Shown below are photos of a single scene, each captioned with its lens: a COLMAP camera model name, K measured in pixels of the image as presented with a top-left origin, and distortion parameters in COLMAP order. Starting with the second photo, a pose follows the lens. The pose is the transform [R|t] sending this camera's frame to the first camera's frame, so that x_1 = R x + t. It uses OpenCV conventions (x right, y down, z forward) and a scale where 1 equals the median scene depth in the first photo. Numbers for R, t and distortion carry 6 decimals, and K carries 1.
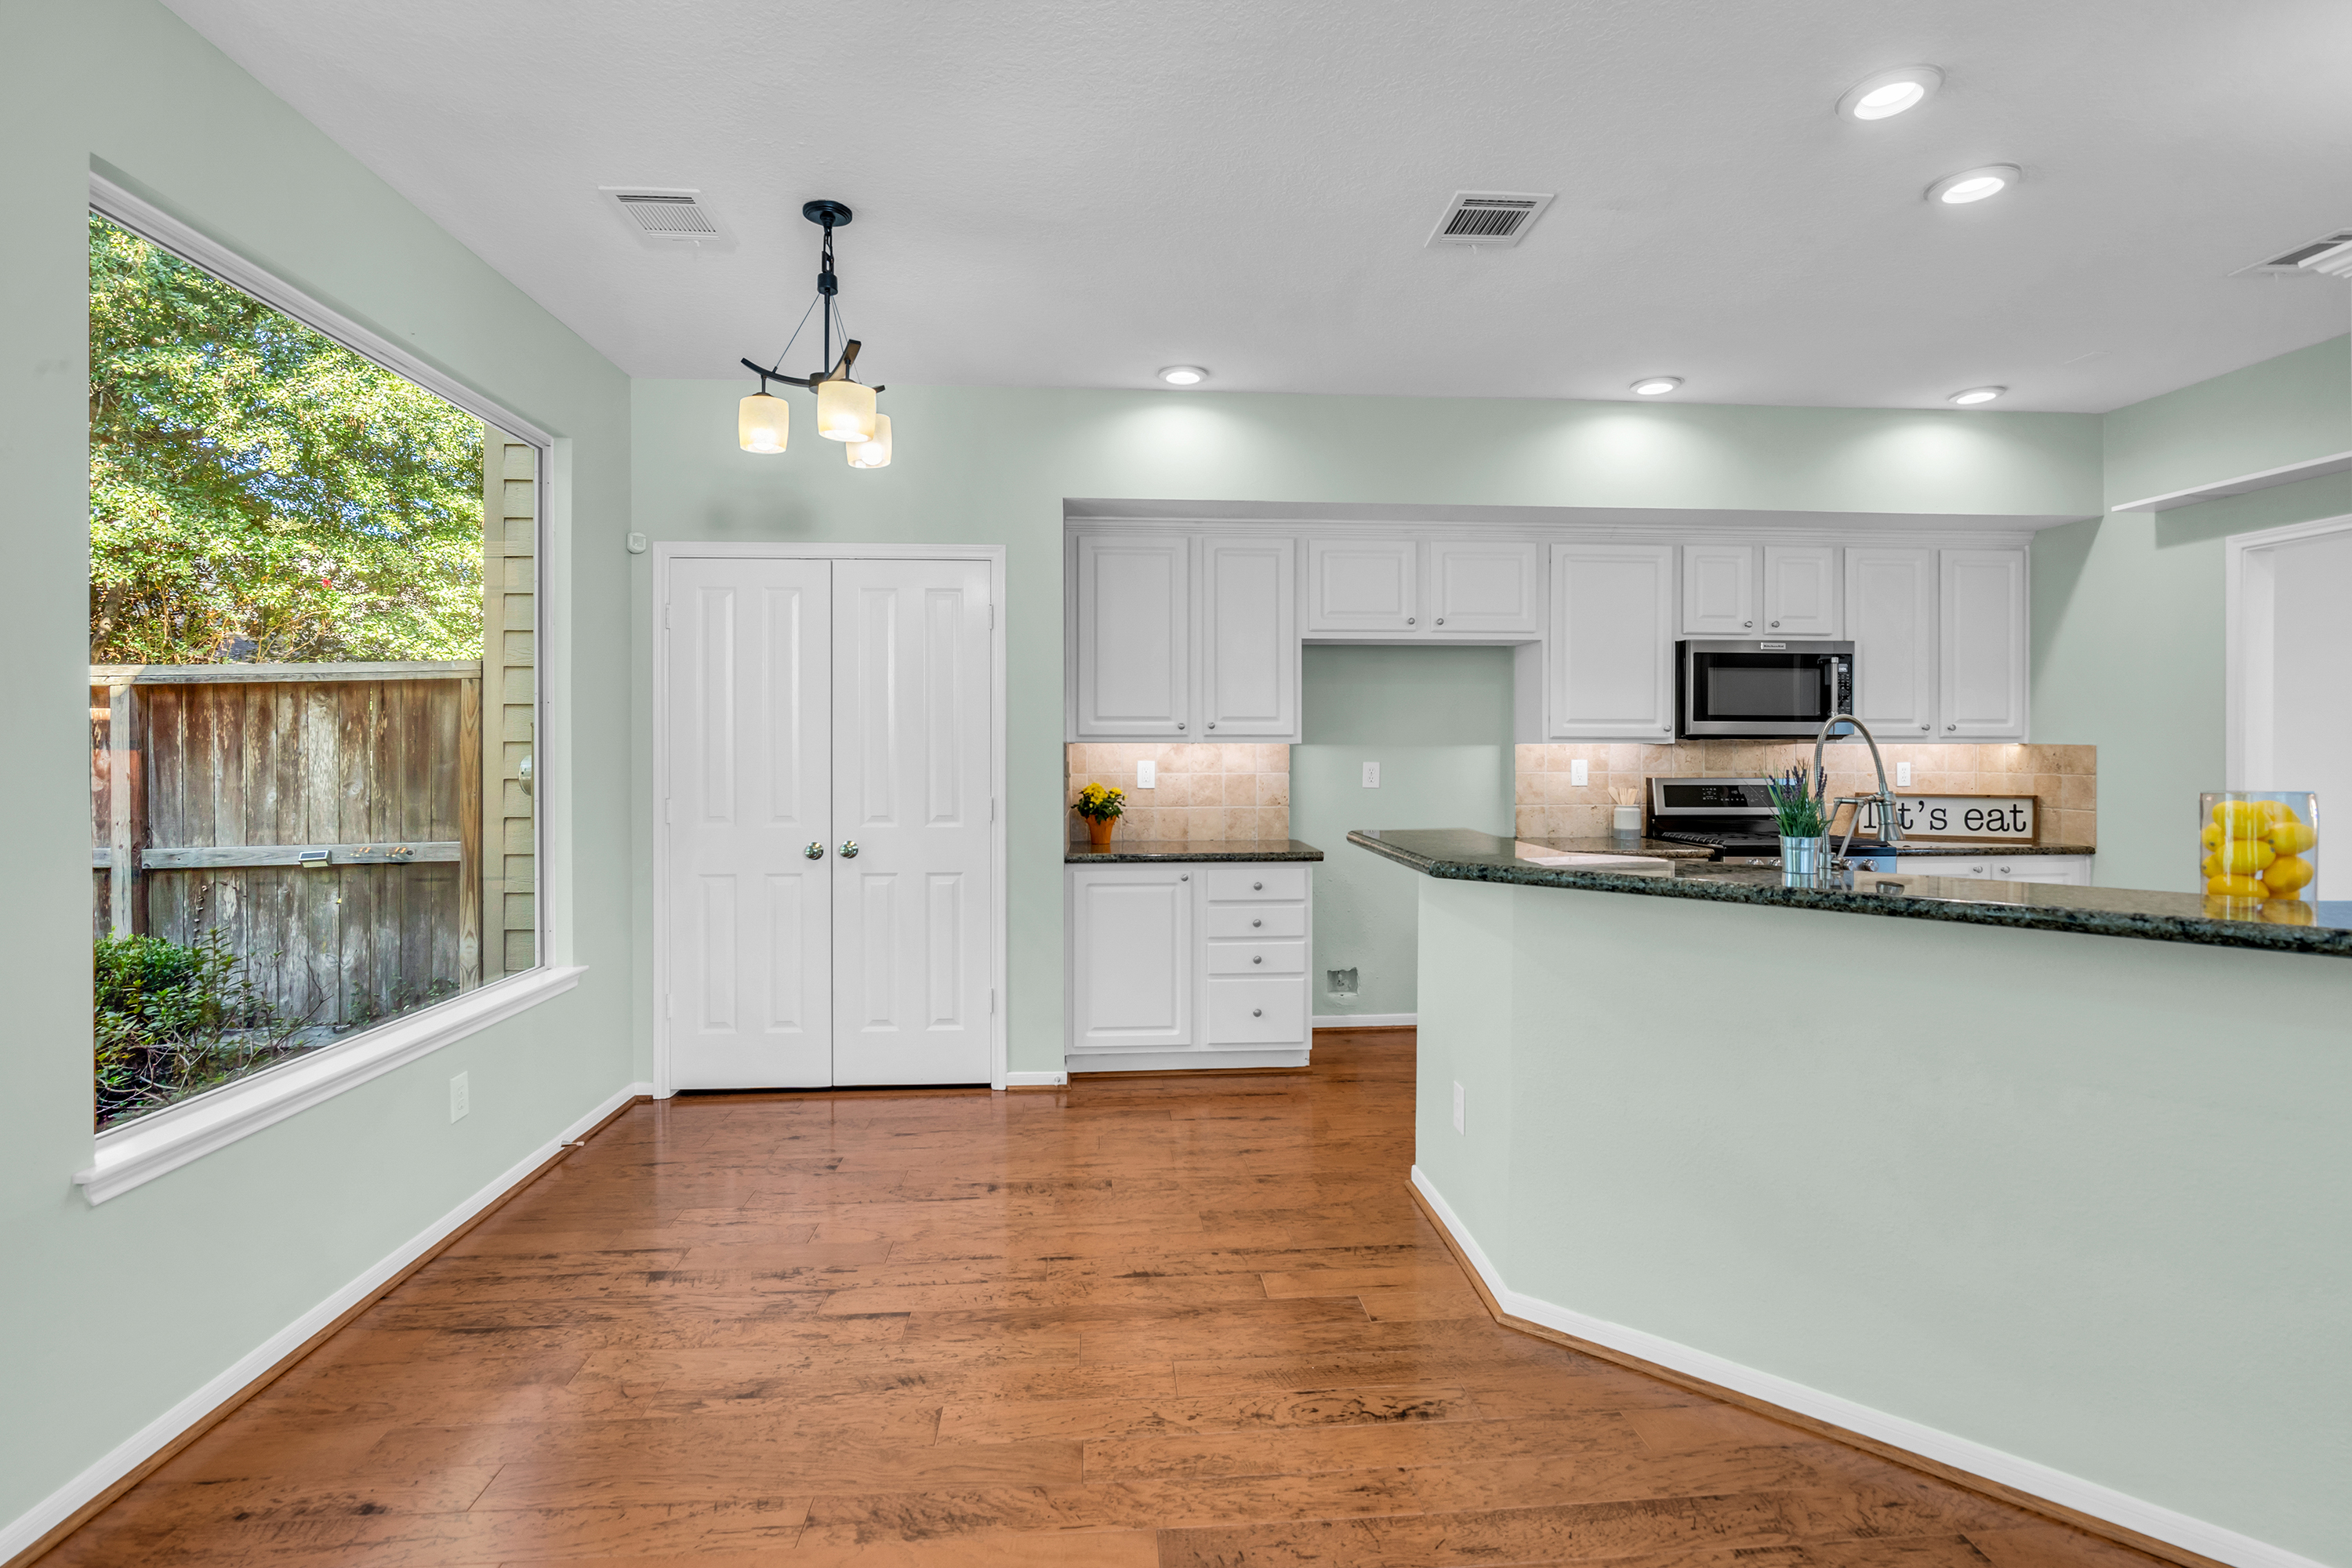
lens RADIAL K [[1097.1, 0, 1169.2], [0, 1097.1, 750.2], [0, 0, 1]] dist [-0.012846, 0.000142]
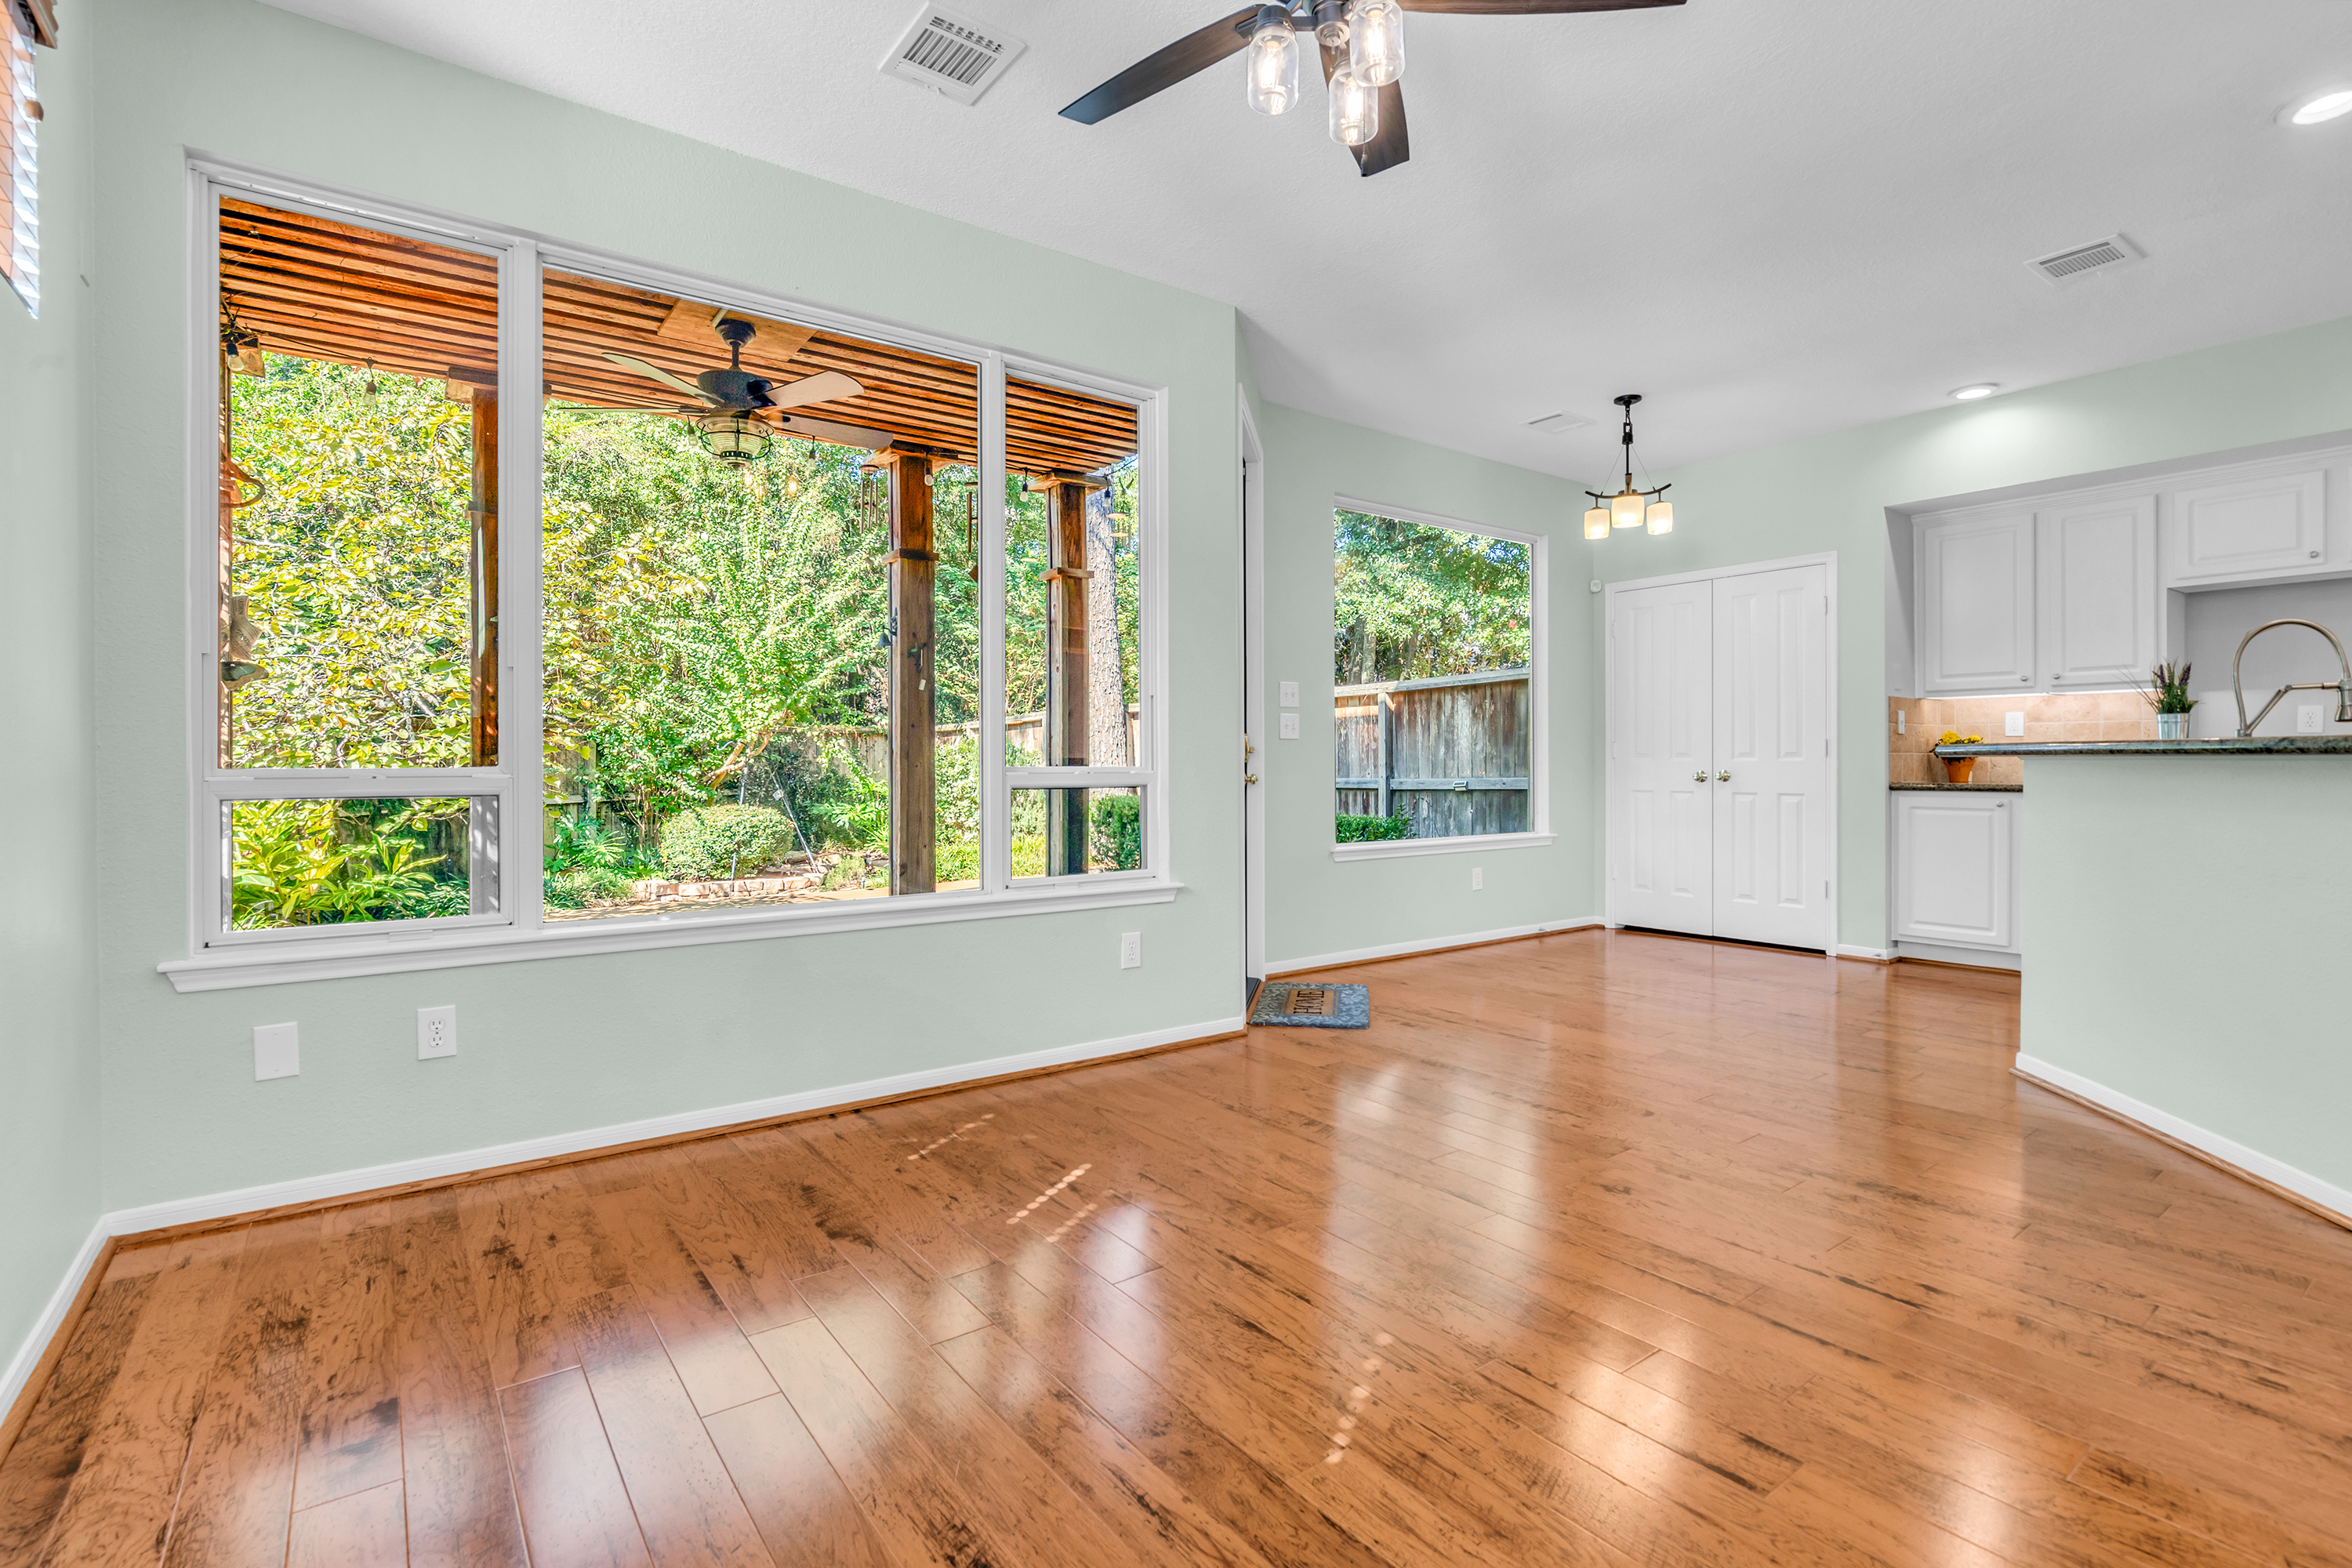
lens RADIAL K [[1096.6, 0, 1172.1], [0, 1096.6, 755.1], [0, 0, 1]] dist [-0.012430, 0.004313]
pose [[0.534364, -0.005513, -0.845237, 0.481358], [0.002140, 0.999984, -0.005170, 0.060438], [0.845252, 0.000954, 0.534367, -0.354904]]
